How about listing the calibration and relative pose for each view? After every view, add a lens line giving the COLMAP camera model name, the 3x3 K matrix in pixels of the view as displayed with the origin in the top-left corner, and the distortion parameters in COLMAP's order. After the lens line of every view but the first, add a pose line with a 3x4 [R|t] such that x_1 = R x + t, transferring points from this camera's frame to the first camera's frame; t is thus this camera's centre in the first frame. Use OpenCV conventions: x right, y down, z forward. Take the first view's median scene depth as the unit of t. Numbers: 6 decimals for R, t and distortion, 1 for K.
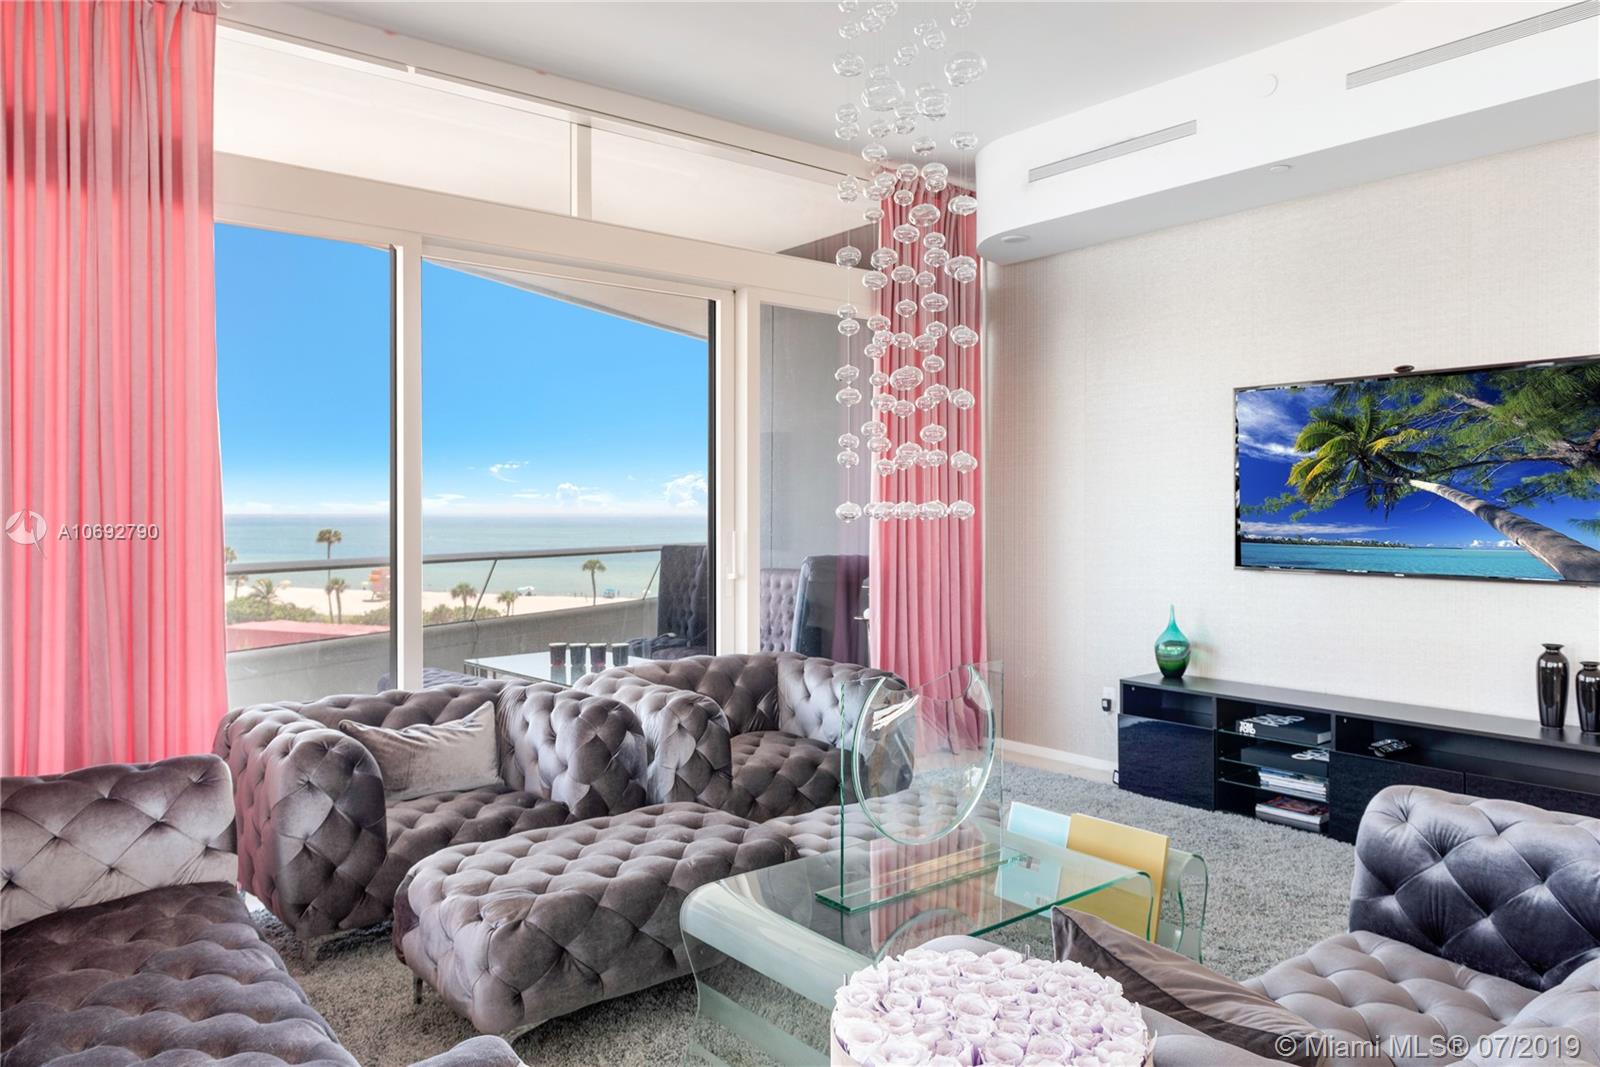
lens RADIAL K [[1101.7, 0, 796.6], [0, 1101.7, 531.6], [0, 0, 1]] dist [-0.001051, -0.002086]
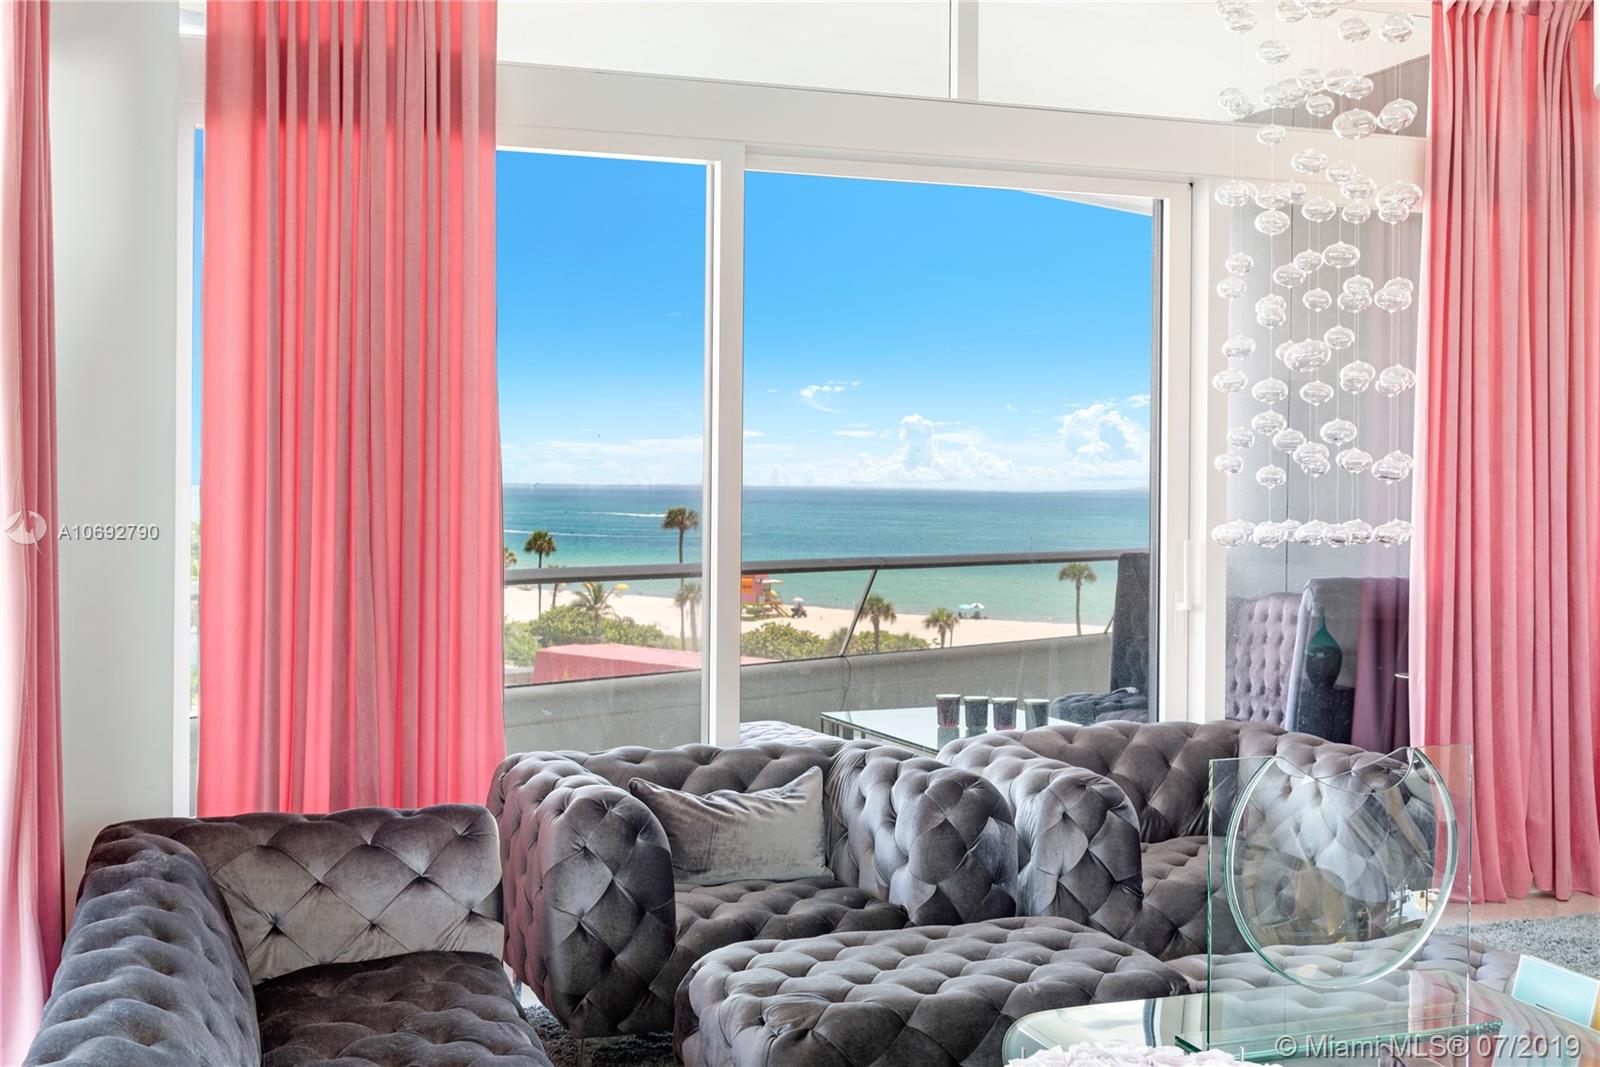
lens RADIAL K [[1819.7, 0, 800.9], [0, 1819.7, 528.5], [0, 0, 1]] dist [-0.001235, 0.000000]
pose [[0.943686, 0.016033, -0.330454, 0.132200], [-0.013895, 0.999864, 0.008831, -0.020884], [0.330551, -0.003742, 0.943781, -0.194185]]
